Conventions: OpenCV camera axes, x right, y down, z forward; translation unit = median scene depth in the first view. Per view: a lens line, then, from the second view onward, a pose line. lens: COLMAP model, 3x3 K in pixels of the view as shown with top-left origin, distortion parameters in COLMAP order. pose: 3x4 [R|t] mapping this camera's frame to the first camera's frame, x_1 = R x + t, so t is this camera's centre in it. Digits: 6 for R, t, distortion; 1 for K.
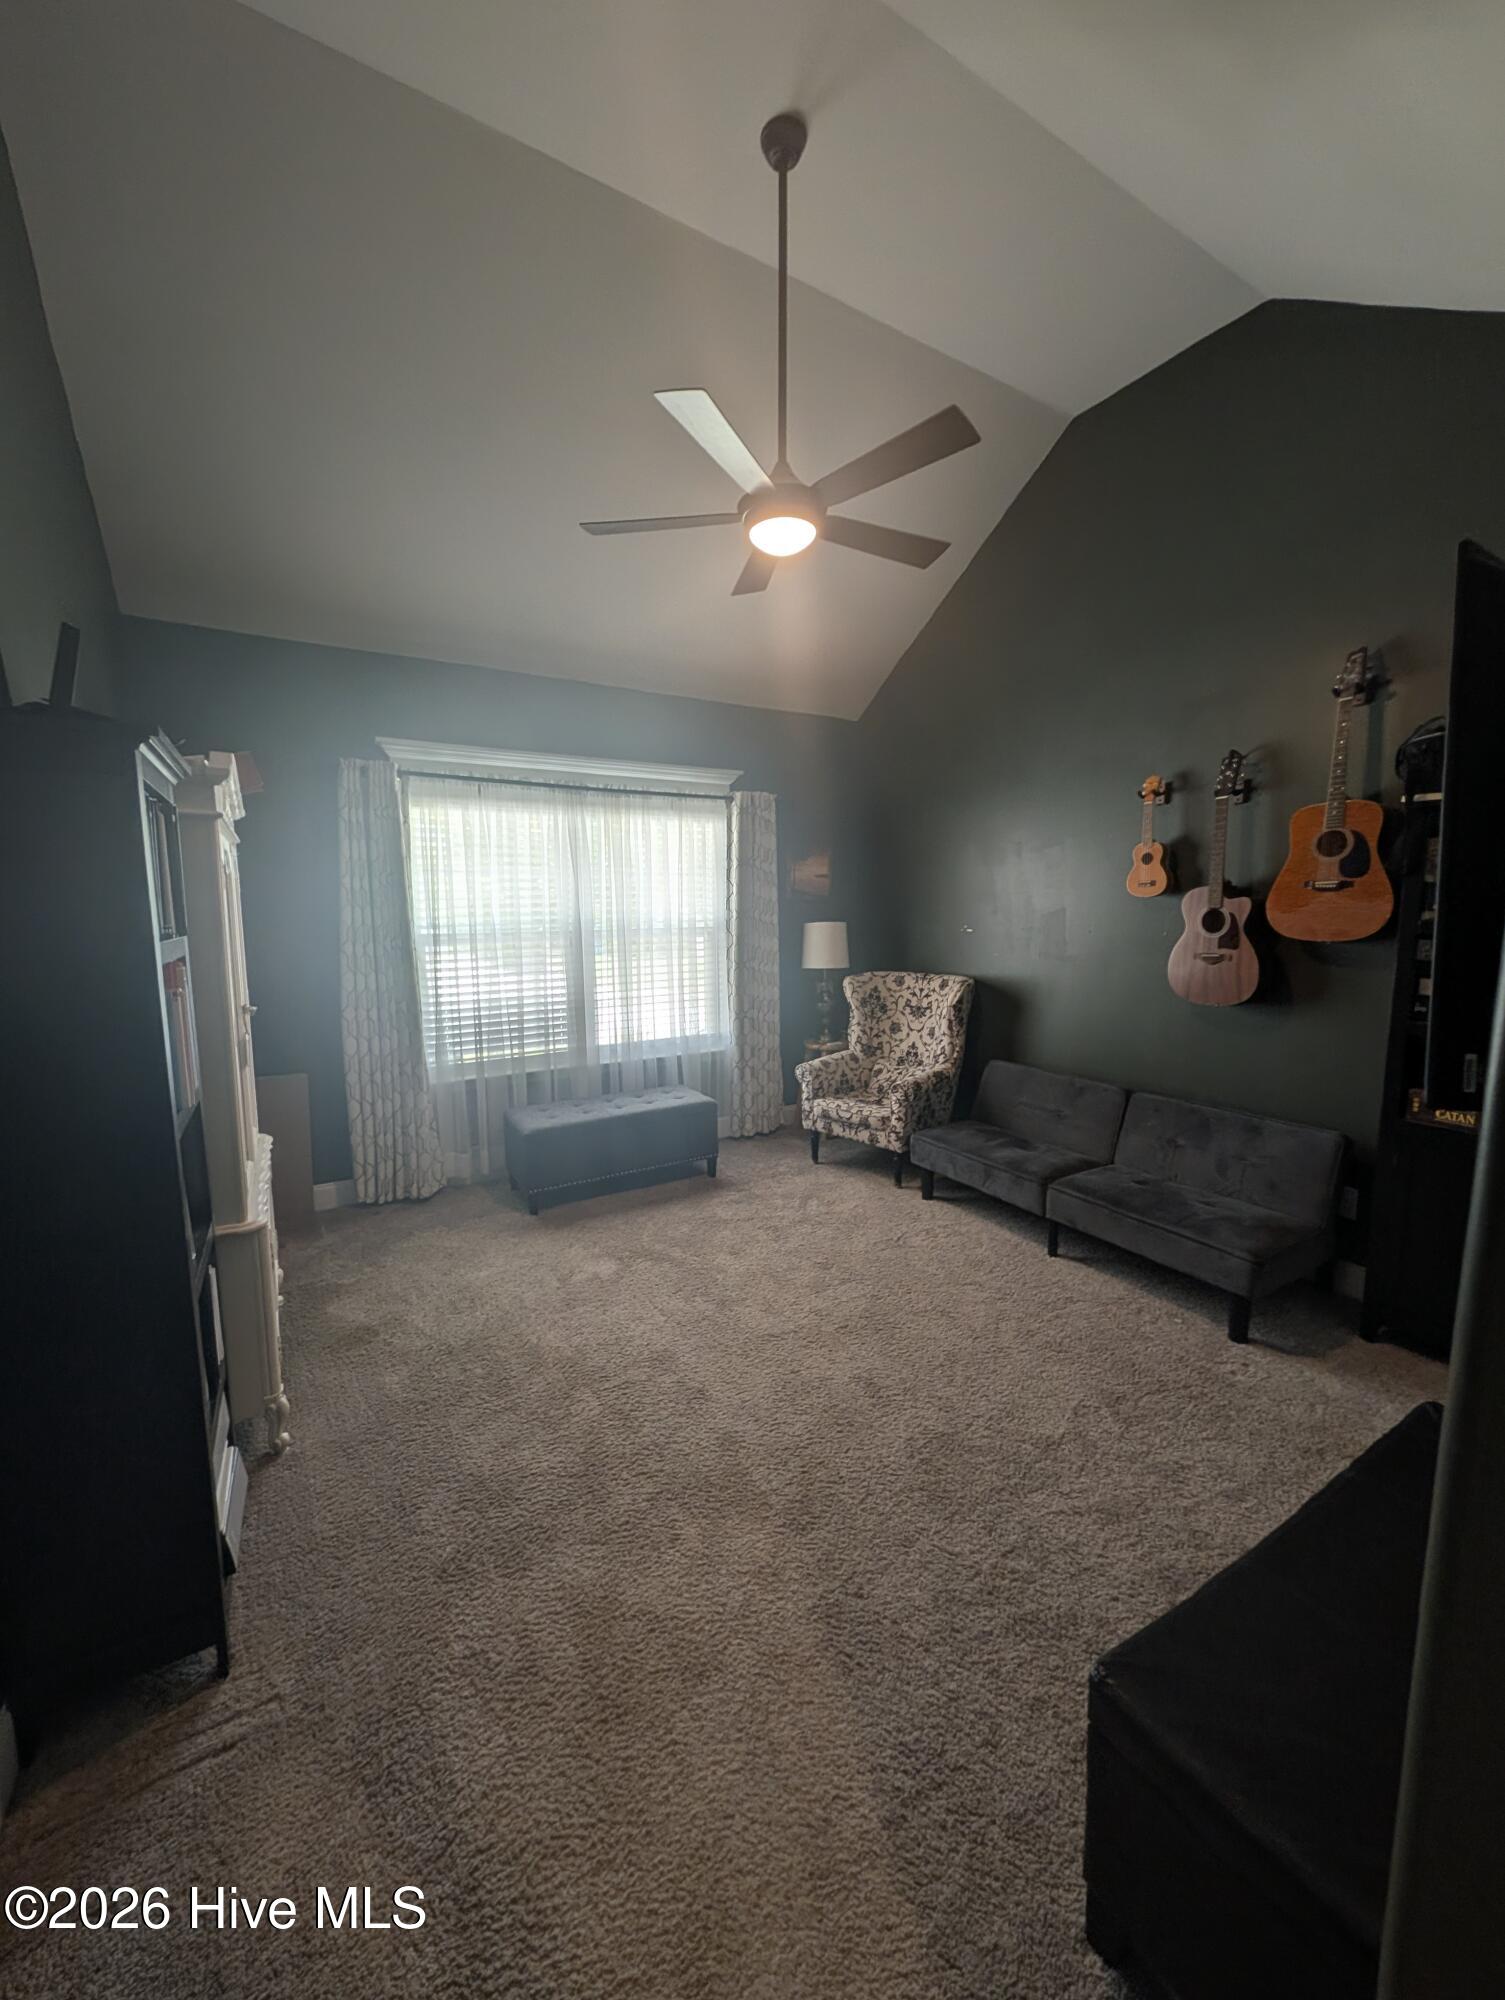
lens RADIAL K [[768.7, 0, 752.5], [0, 768.7, 1000.0], [0, 0, 1]] dist [-0.000497, -0.000015]
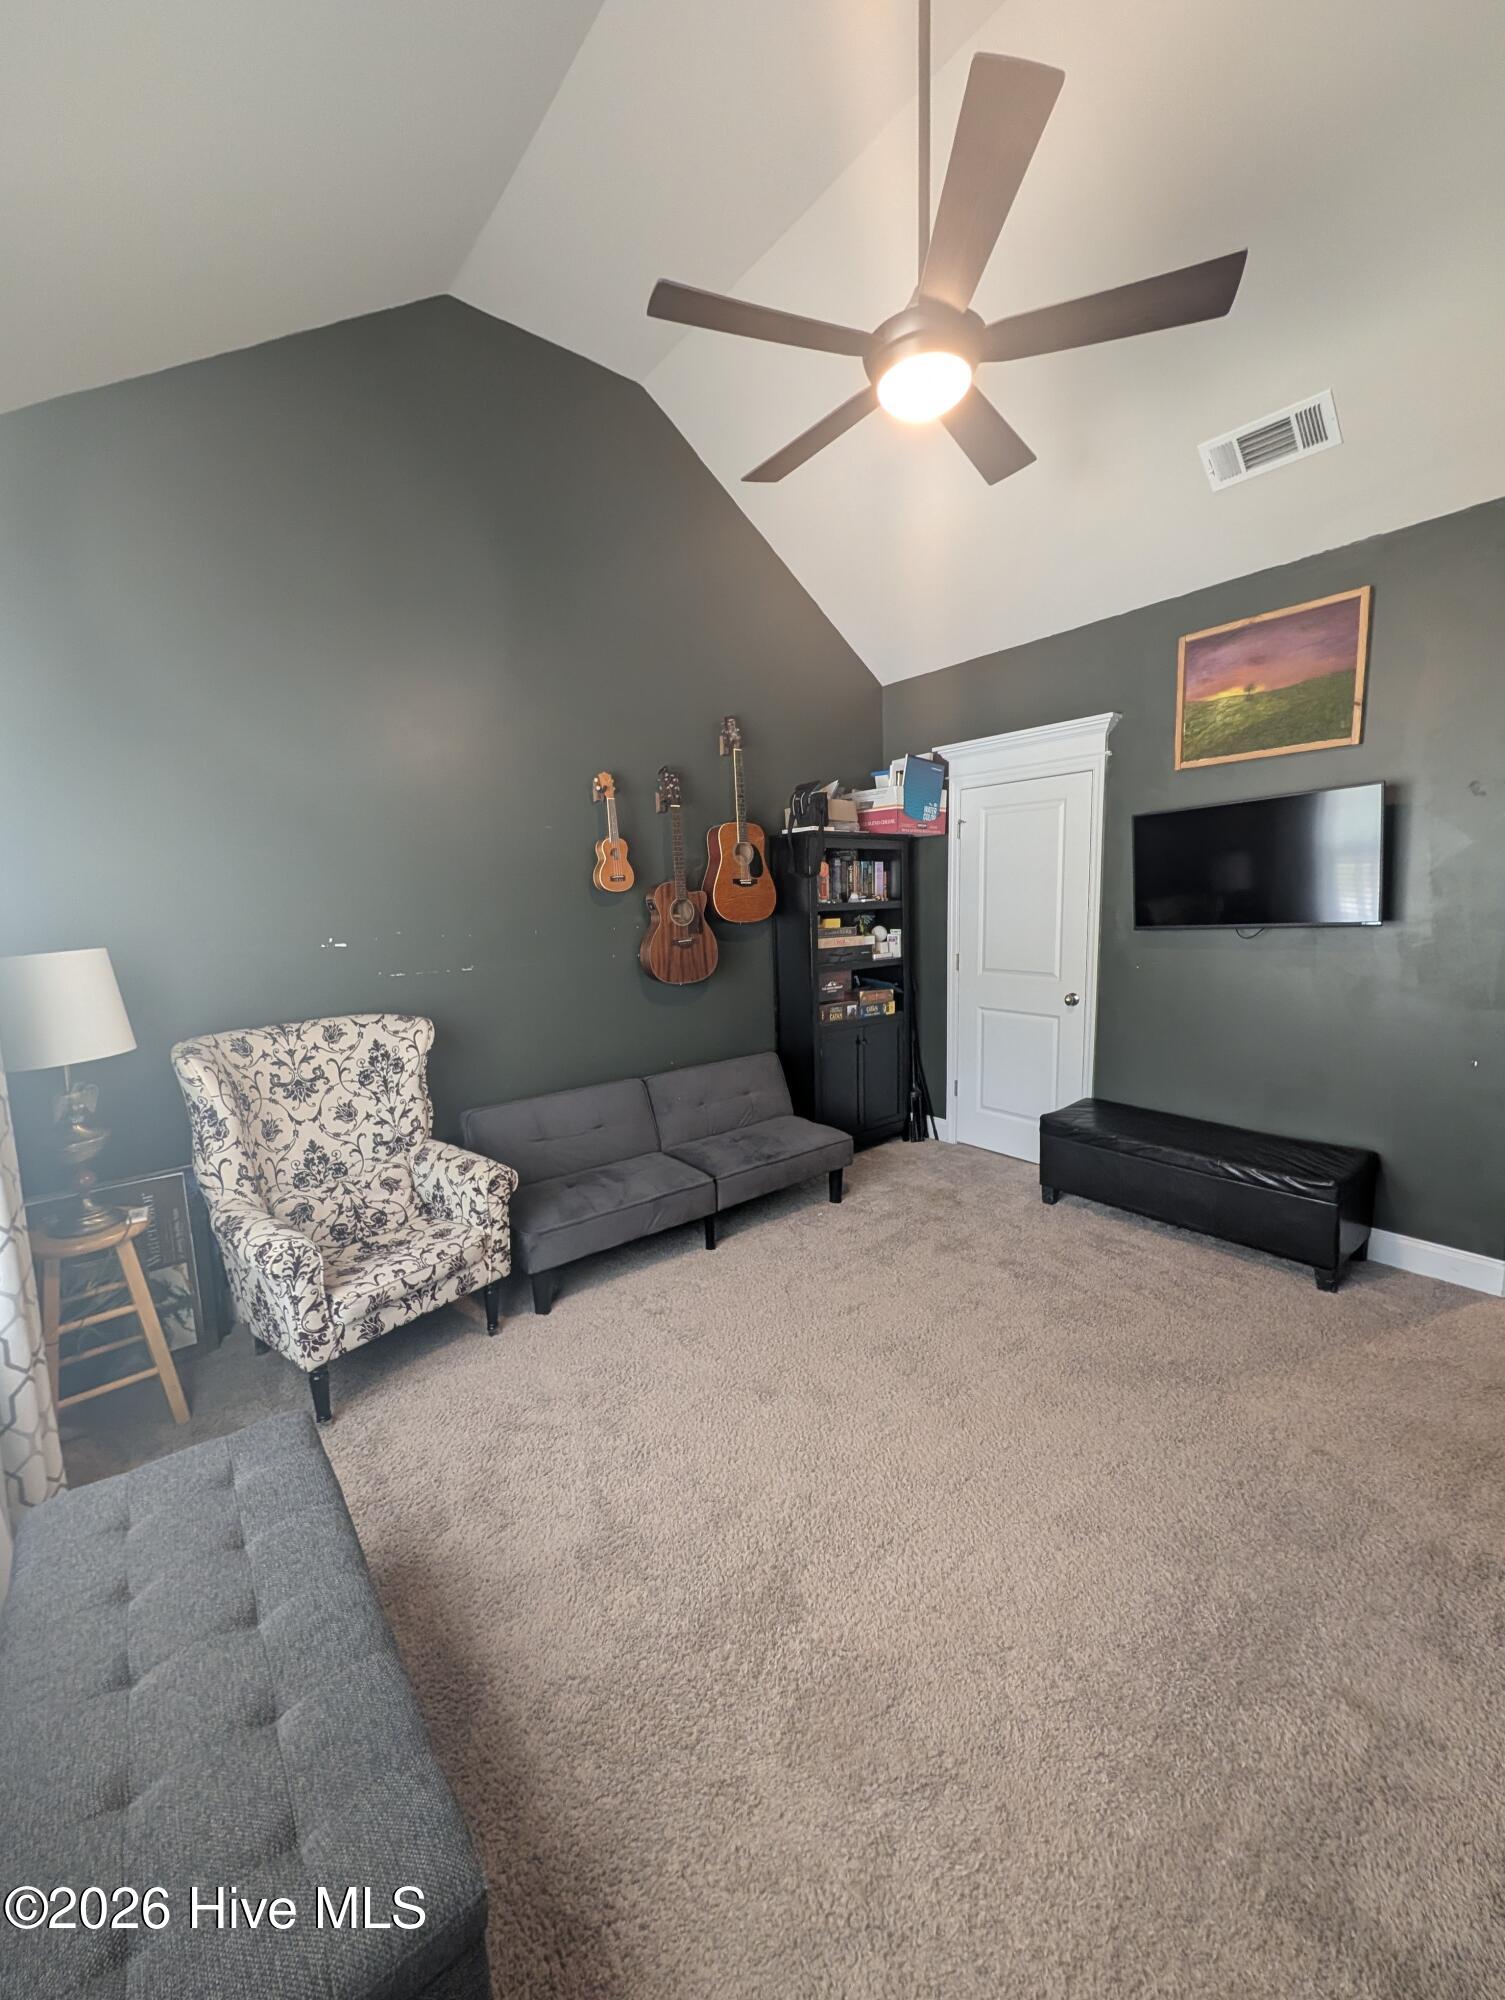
lens RADIAL K [[768.7, 0, 752.5], [0, 768.7, 1000.0], [0, 0, 1]] dist [-0.000497, -0.000015]
pose [[-0.134763, -0.118377, 0.983781, -0.457845], [0.151679, 0.978673, 0.138540, -0.092190], [-0.979200, 0.167889, -0.113933, 0.829220]]
